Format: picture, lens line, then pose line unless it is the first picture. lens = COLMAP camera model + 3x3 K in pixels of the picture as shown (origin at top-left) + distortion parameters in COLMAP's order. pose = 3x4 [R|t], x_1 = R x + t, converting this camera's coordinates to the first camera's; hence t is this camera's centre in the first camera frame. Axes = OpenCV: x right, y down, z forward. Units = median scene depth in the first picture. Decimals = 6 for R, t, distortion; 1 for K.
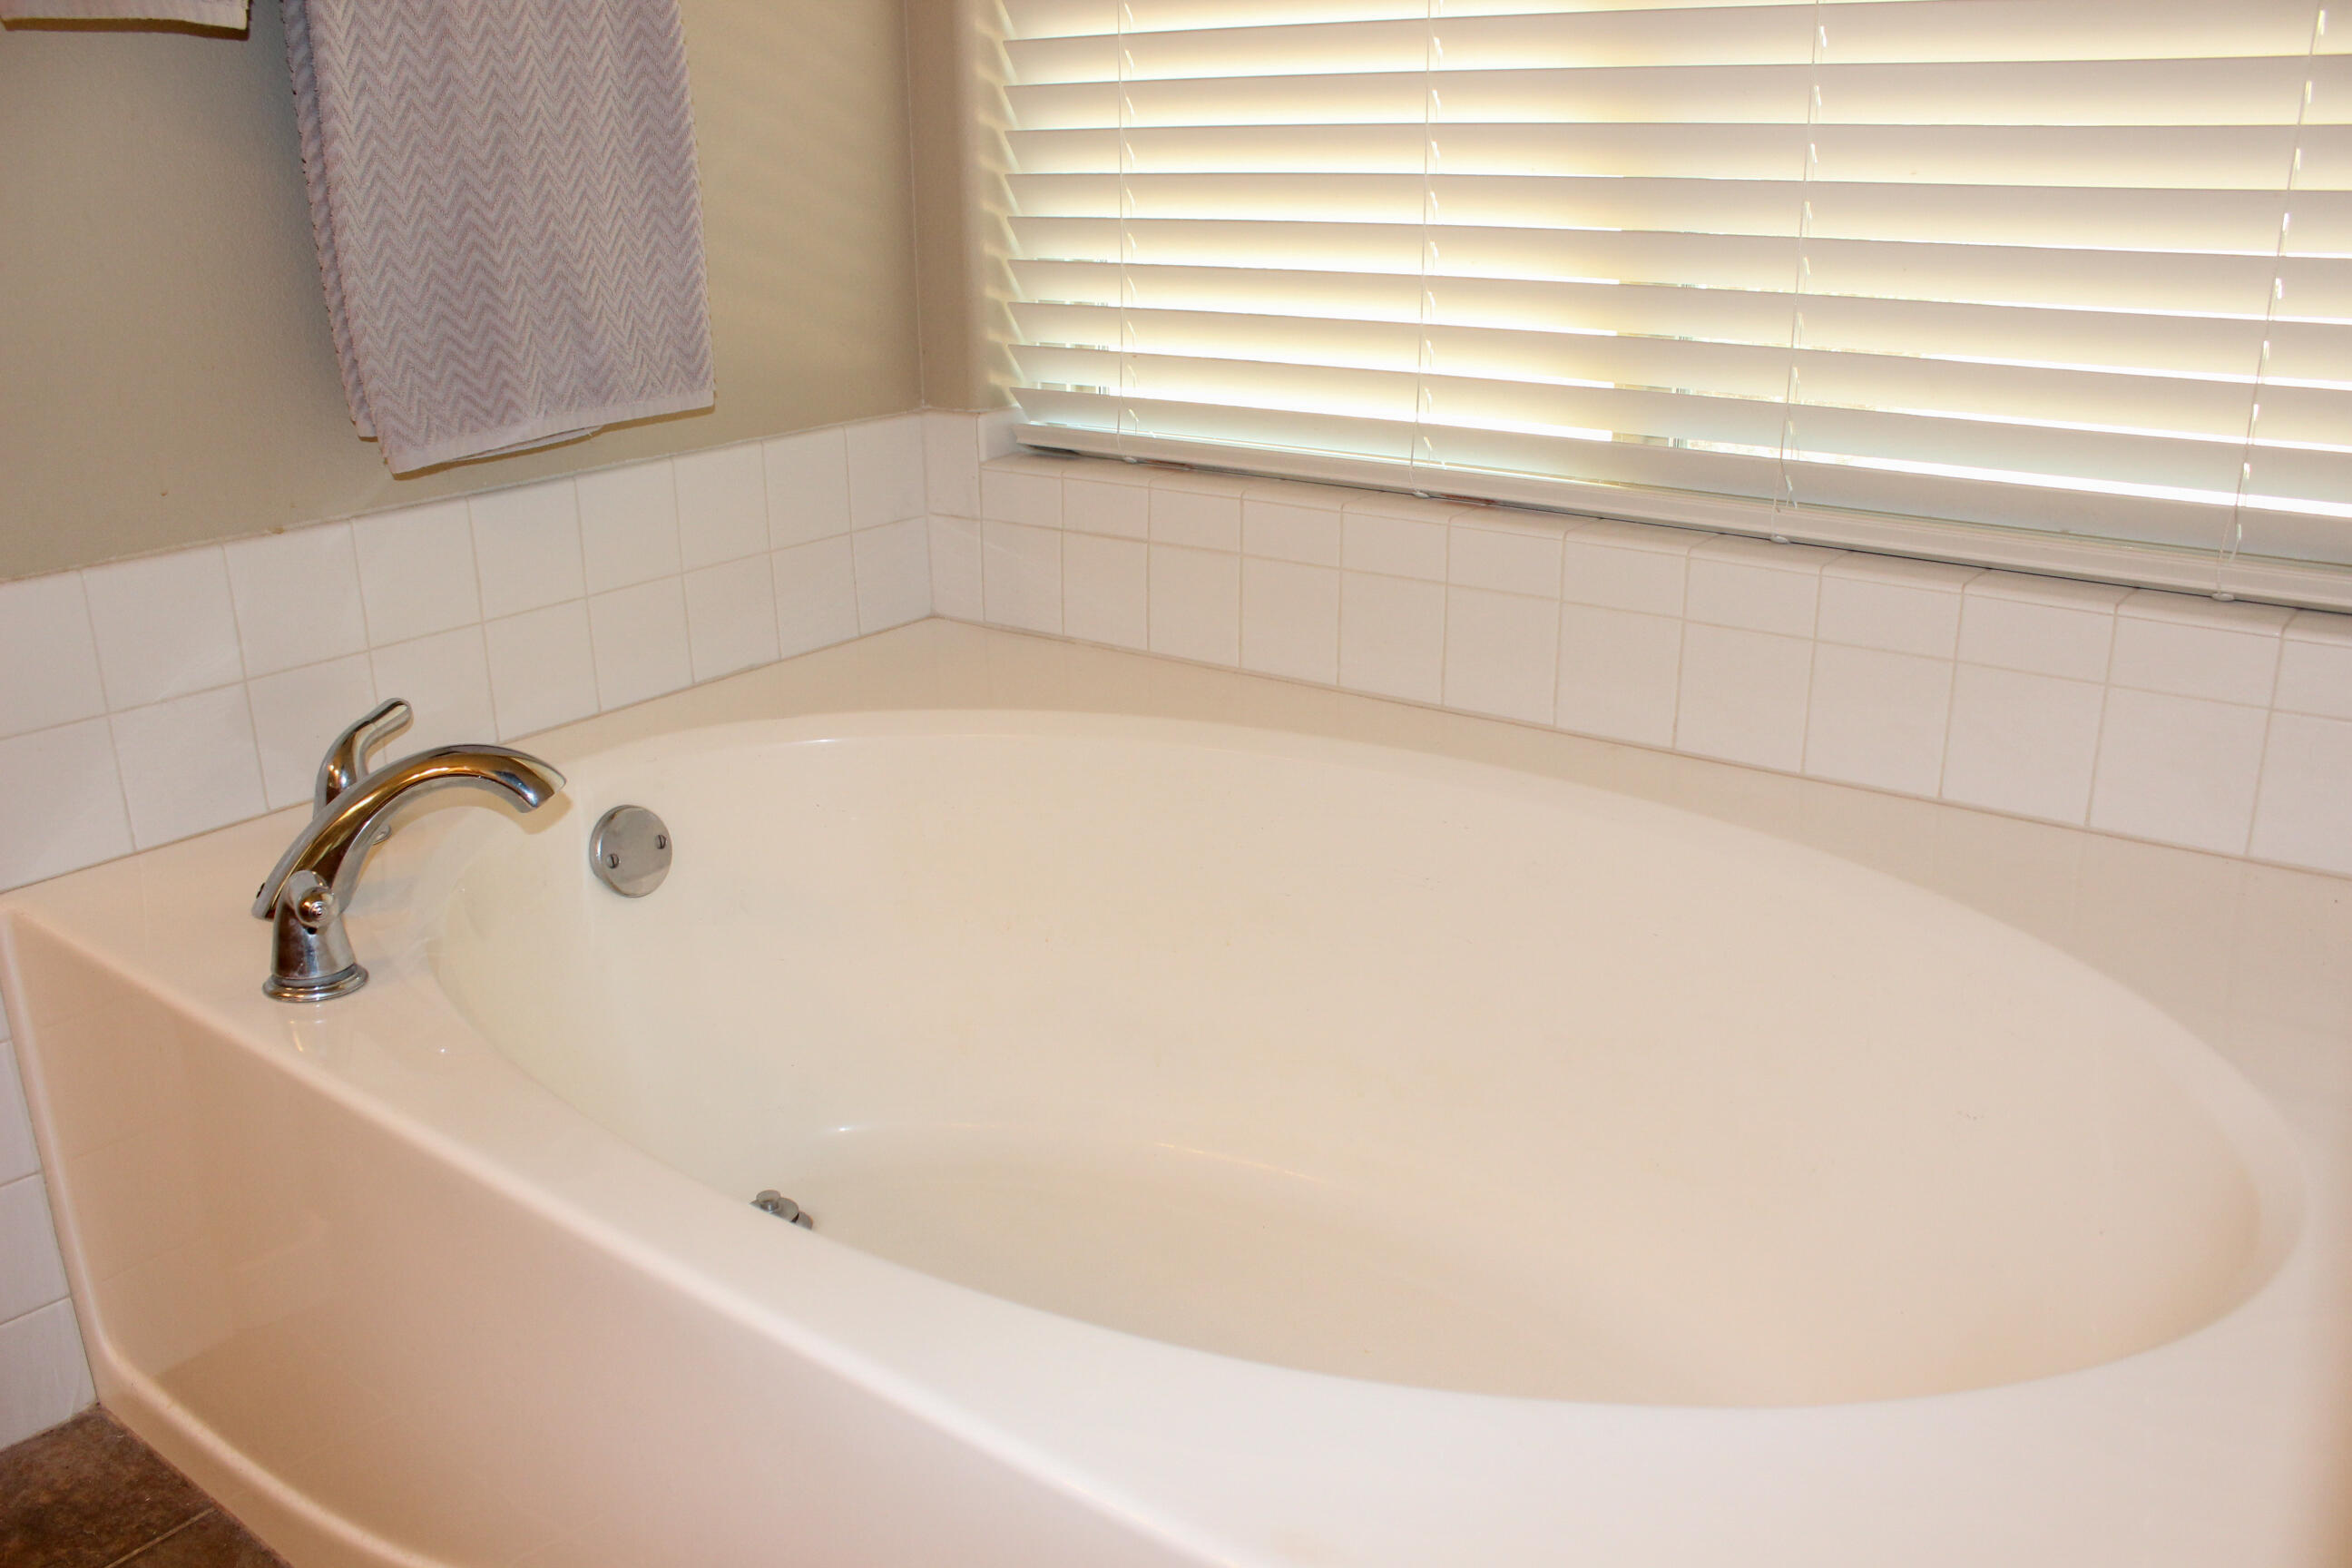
lens RADIAL K [[1929.6, 0, 1140.4], [0, 1929.6, 786.9], [0, 0, 1]] dist [-0.165524, 0.132478]
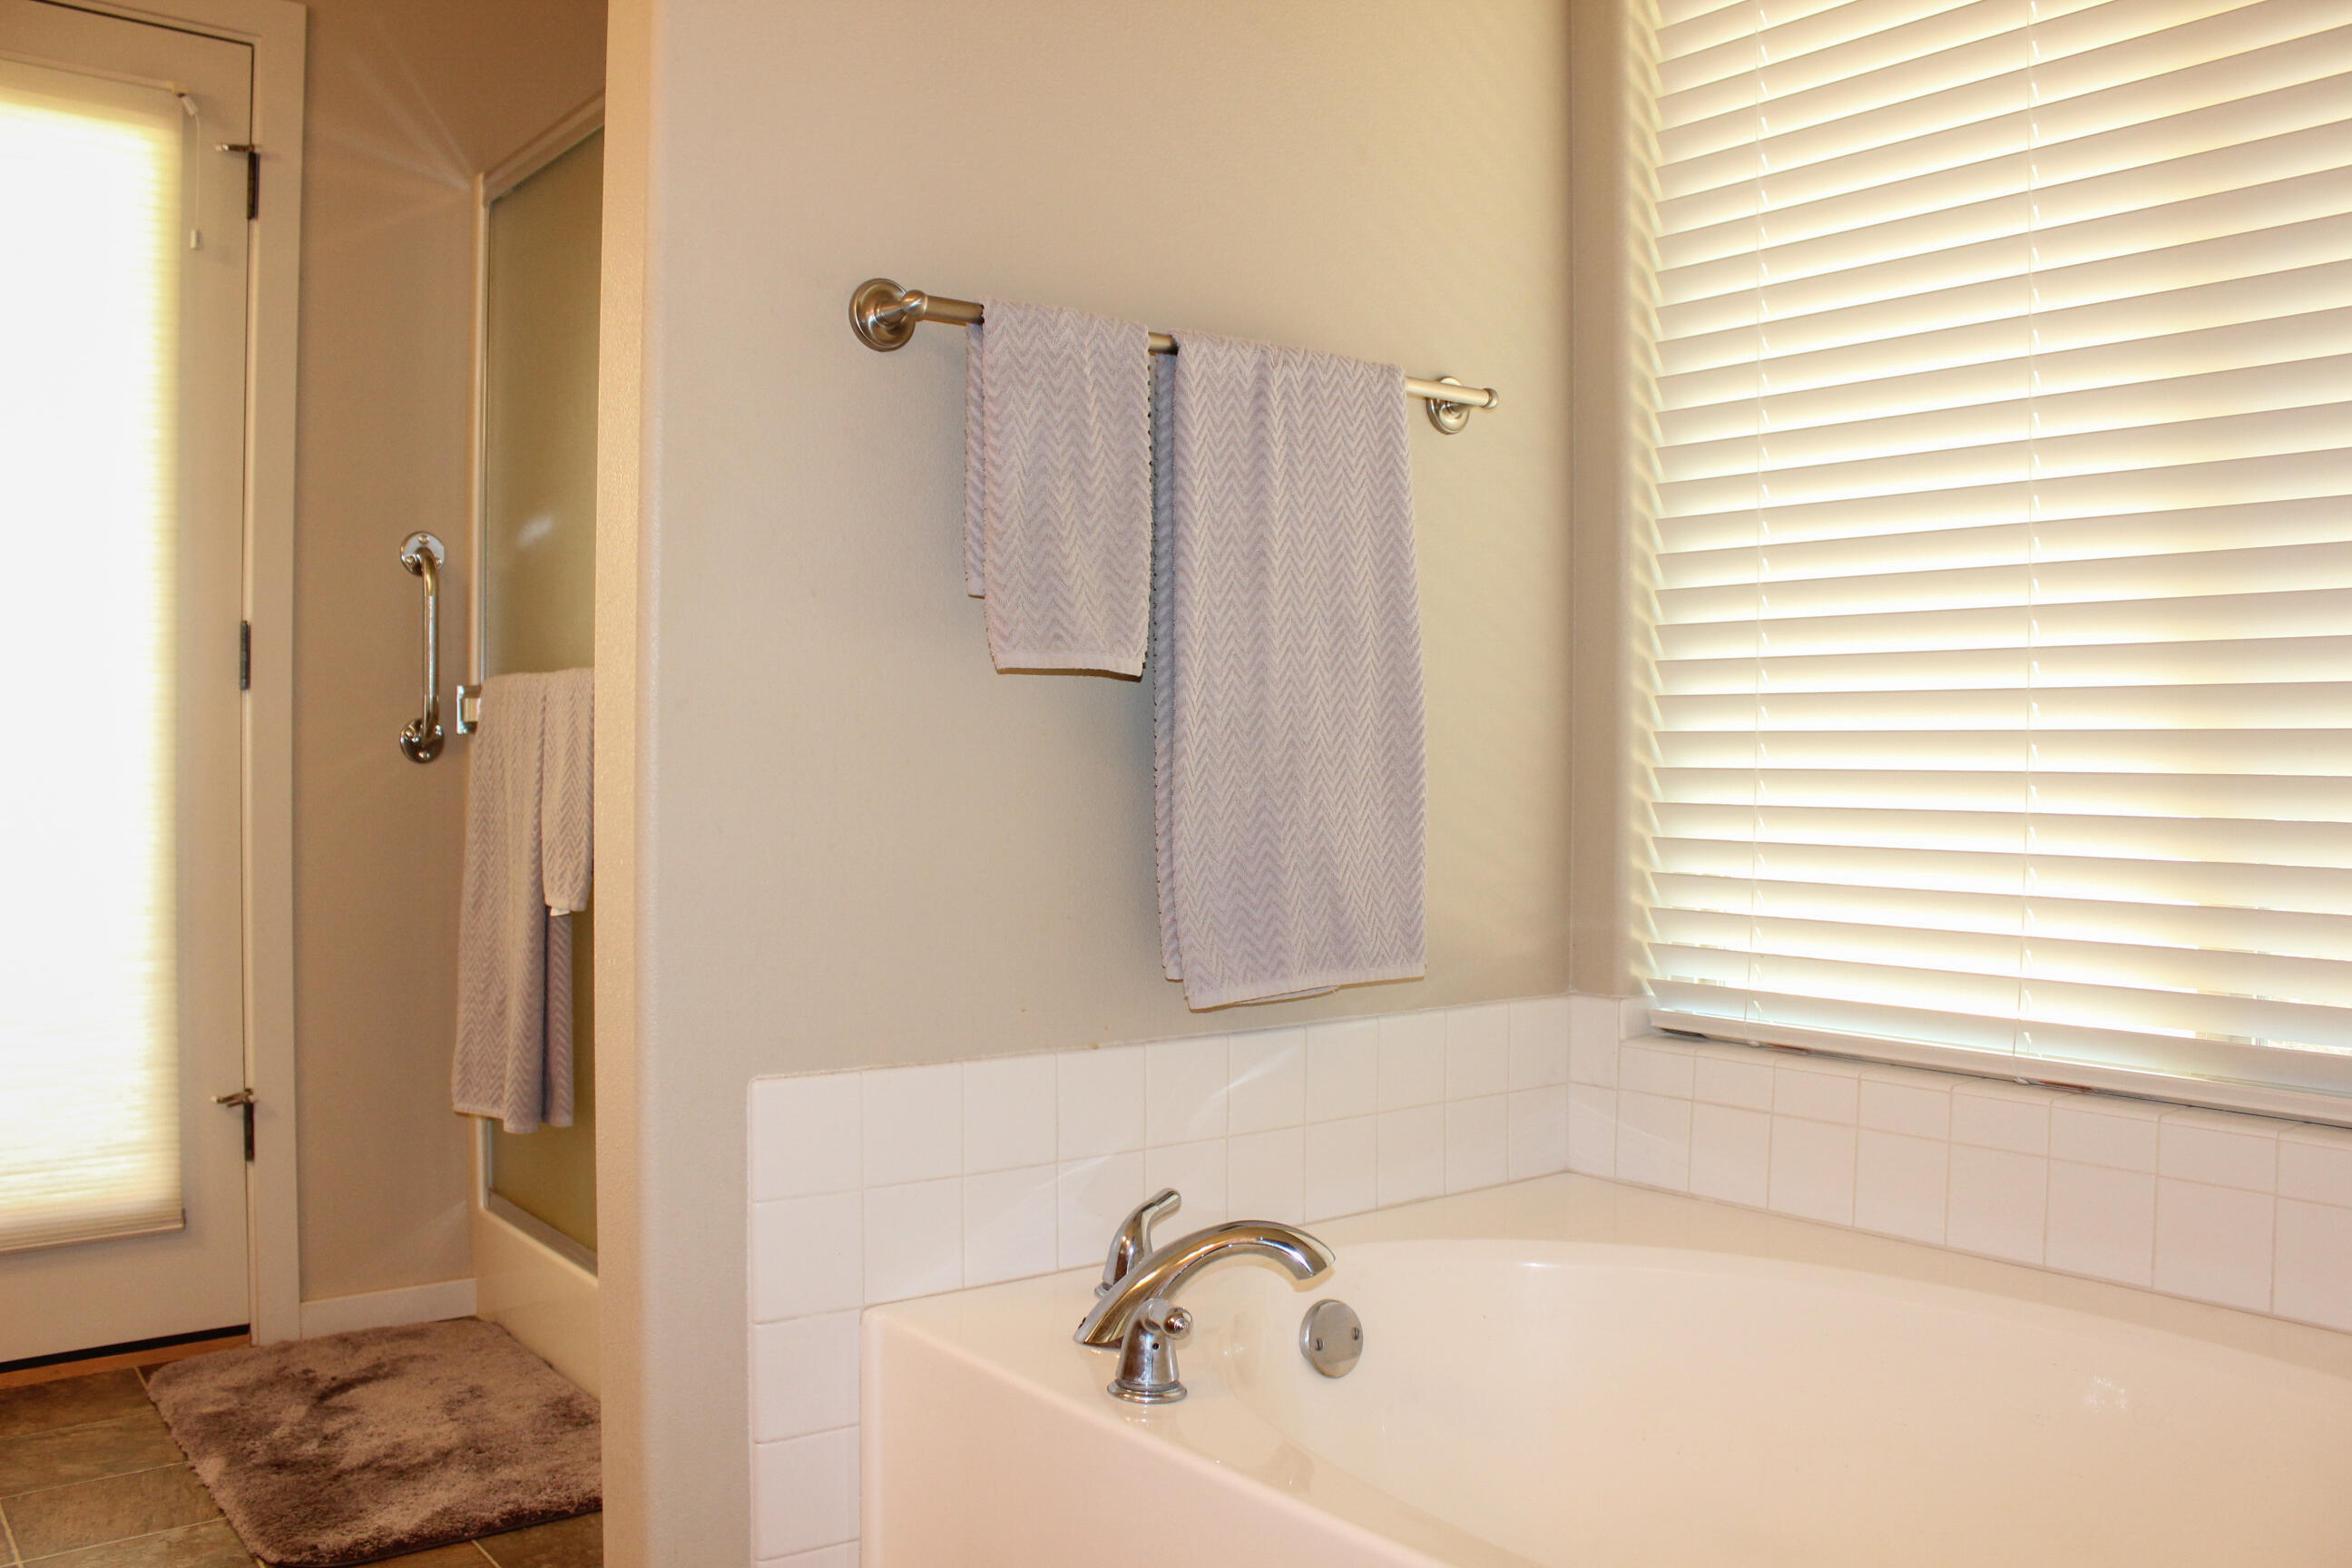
lens RADIAL K [[1929.6, 0, 1140.4], [0, 1929.6, 786.9], [0, 0, 1]] dist [-0.165524, 0.132478]
pose [[0.967666, 0.027135, -0.250772, -0.102078], [-0.103019, 0.950011, -0.294729, 0.074223], [0.230239, 0.311034, 0.922089, -0.245599]]
